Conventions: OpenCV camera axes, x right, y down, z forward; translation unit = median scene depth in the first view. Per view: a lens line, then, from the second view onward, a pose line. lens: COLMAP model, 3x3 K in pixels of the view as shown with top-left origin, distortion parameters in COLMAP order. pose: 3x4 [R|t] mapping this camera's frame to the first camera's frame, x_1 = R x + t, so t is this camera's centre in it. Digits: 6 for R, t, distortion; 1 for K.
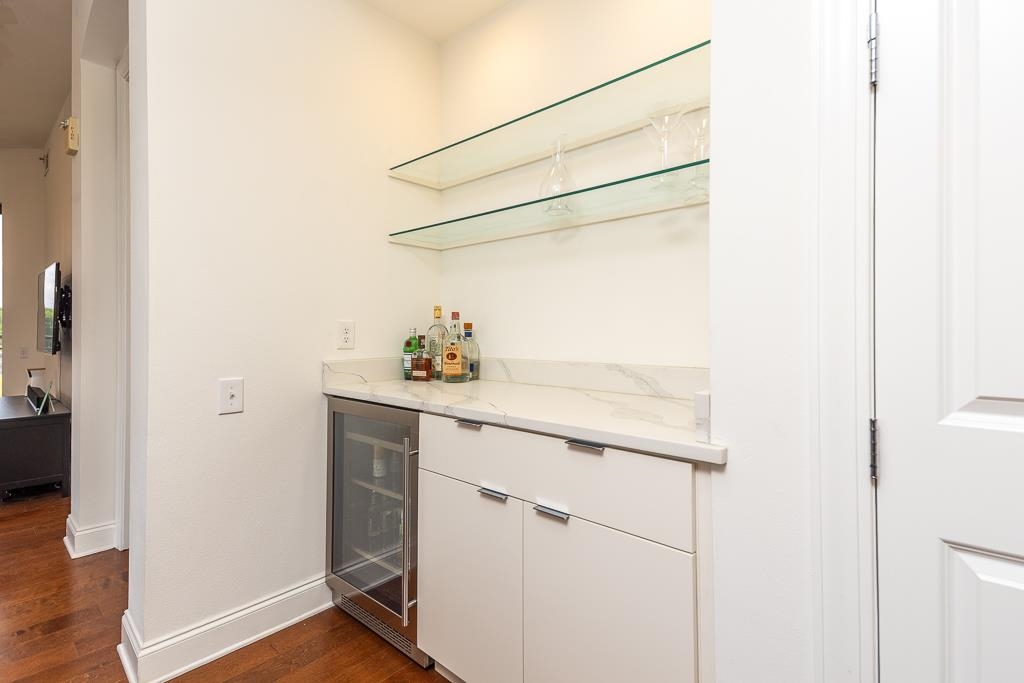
lens RADIAL K [[493.6, 0, 505.5], [0, 493.6, 334.9], [0, 0, 1]] dist [0.036896, -0.008112]
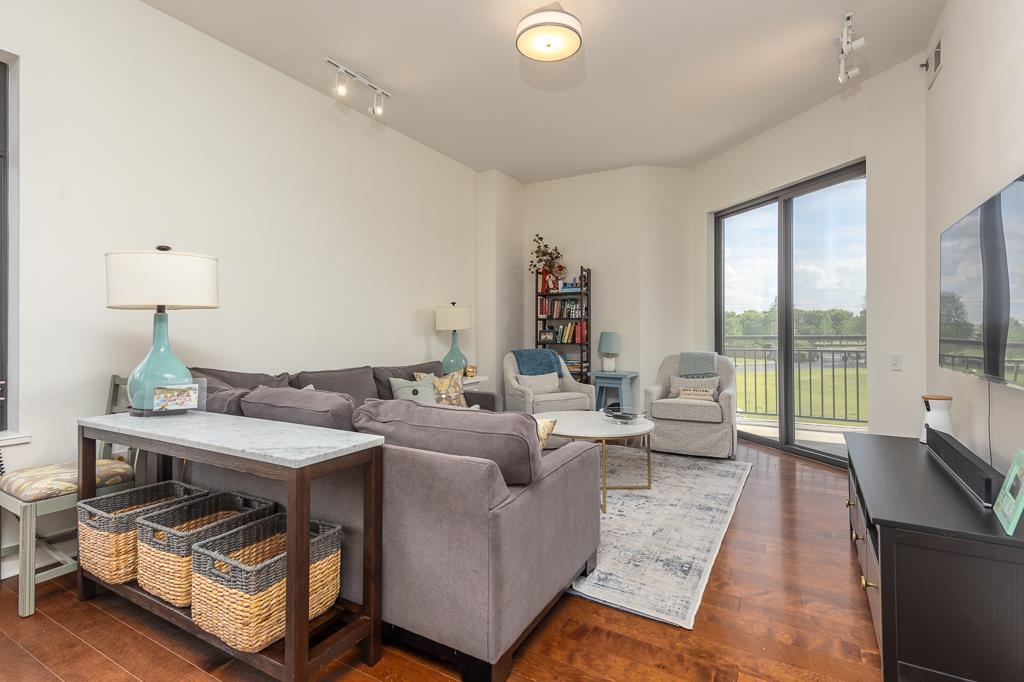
lens RADIAL K [[493.6, 0, 508.7], [0, 493.6, 331.9], [0, 0, 1]] dist [0.036896, -0.008112]
pose [[0.239477, -0.001351, -0.970901, -0.905413], [-0.003793, 0.999990, -0.002327, -0.006656], [0.970895, 0.004240, 0.239470, 0.725241]]
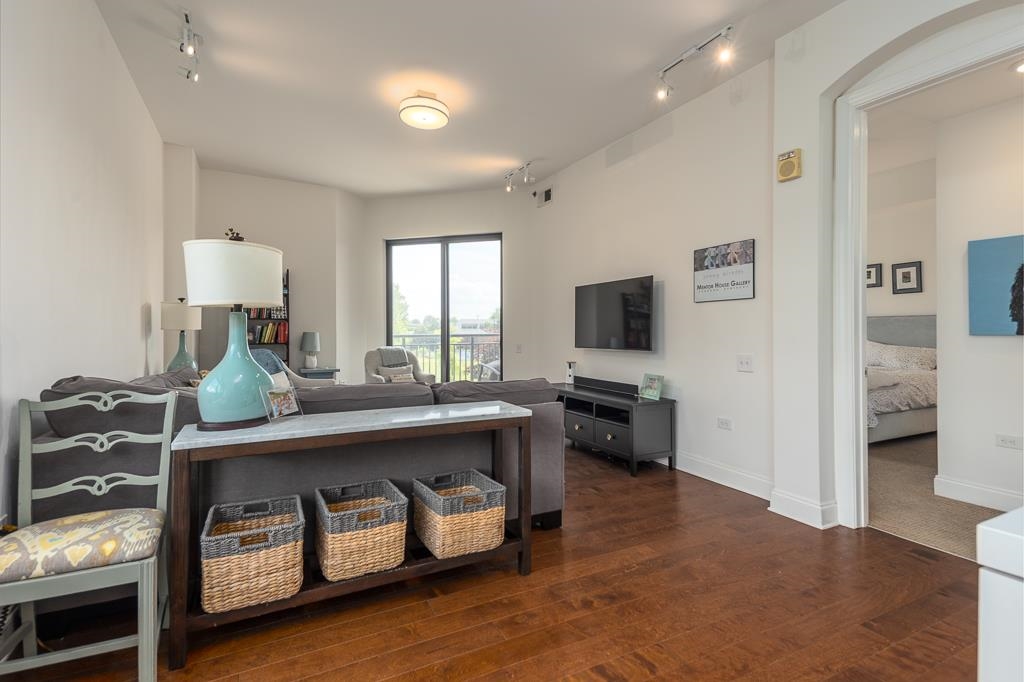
lens RADIAL K [[493.6, 0, 502.5], [0, 493.6, 332.9], [0, 0, 1]] dist [0.036896, -0.008112]
pose [[0.941144, 0.000355, -0.338005, -1.252556], [-0.000223, 1.000000, 0.000428, -0.009316], [0.338005, -0.000327, 0.941144, -0.353352]]
